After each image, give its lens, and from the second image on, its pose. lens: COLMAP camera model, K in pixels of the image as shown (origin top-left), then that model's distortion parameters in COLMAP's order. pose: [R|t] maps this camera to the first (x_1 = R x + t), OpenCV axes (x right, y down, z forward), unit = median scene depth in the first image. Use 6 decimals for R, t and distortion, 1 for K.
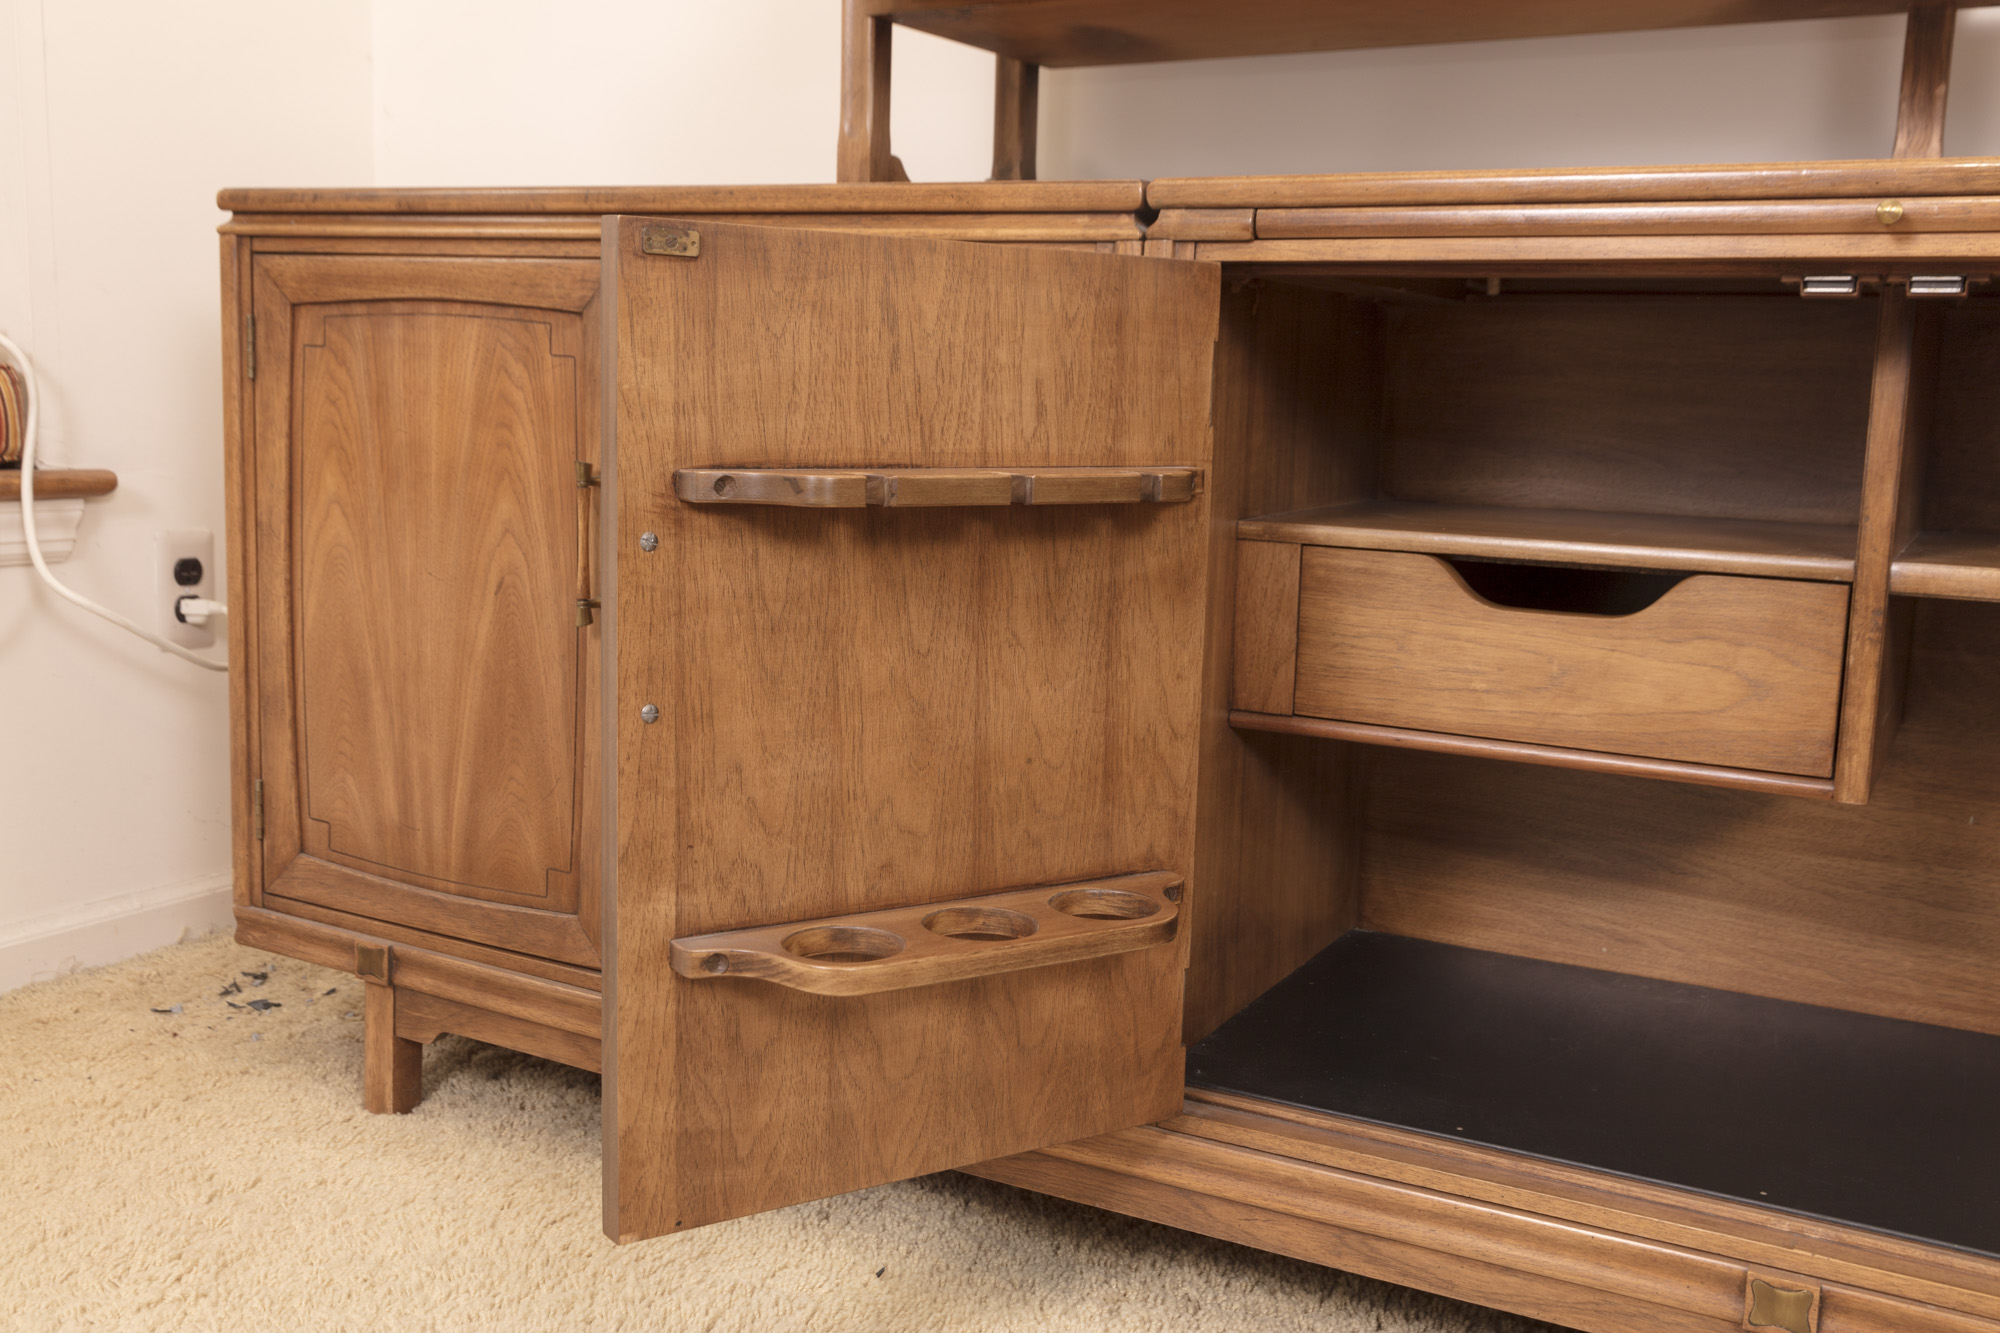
lens RADIAL K [[1894.1, 0, 1002.3], [0, 1894.1, 655.0], [0, 0, 1]] dist [0.004778, -0.008308]
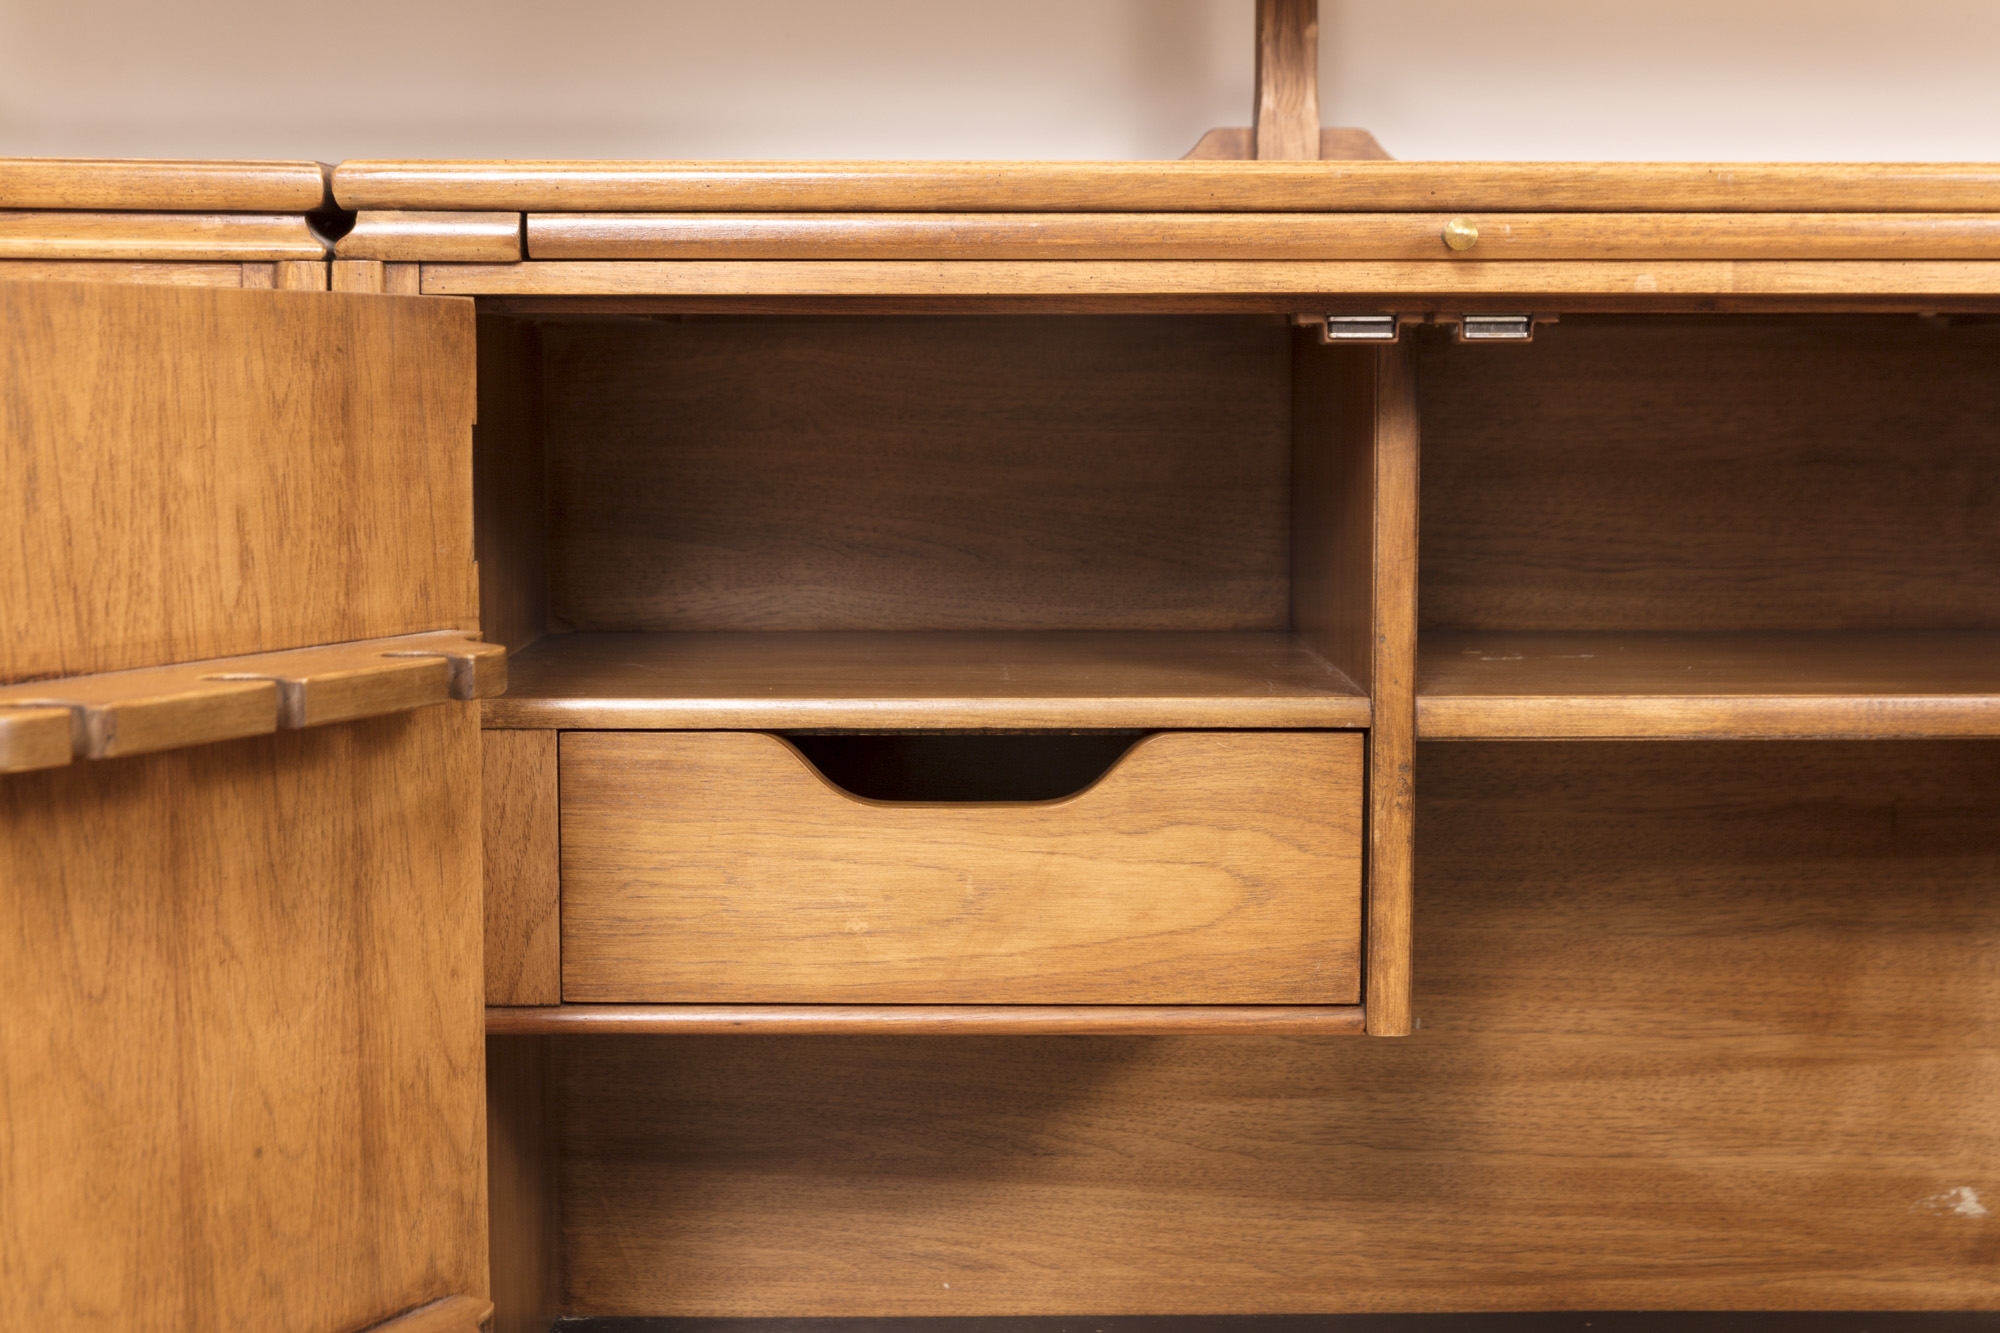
lens RADIAL K [[3069.8, 0, 997.8], [0, 3069.8, 647.4], [0, 0, 1]] dist [-0.037059, 0.056098]
pose [[0.871186, -0.073005, 0.485494, -0.224934], [0.095622, 0.995176, -0.021939, -0.054529], [-0.481550, 0.065537, 0.873965, 0.051316]]
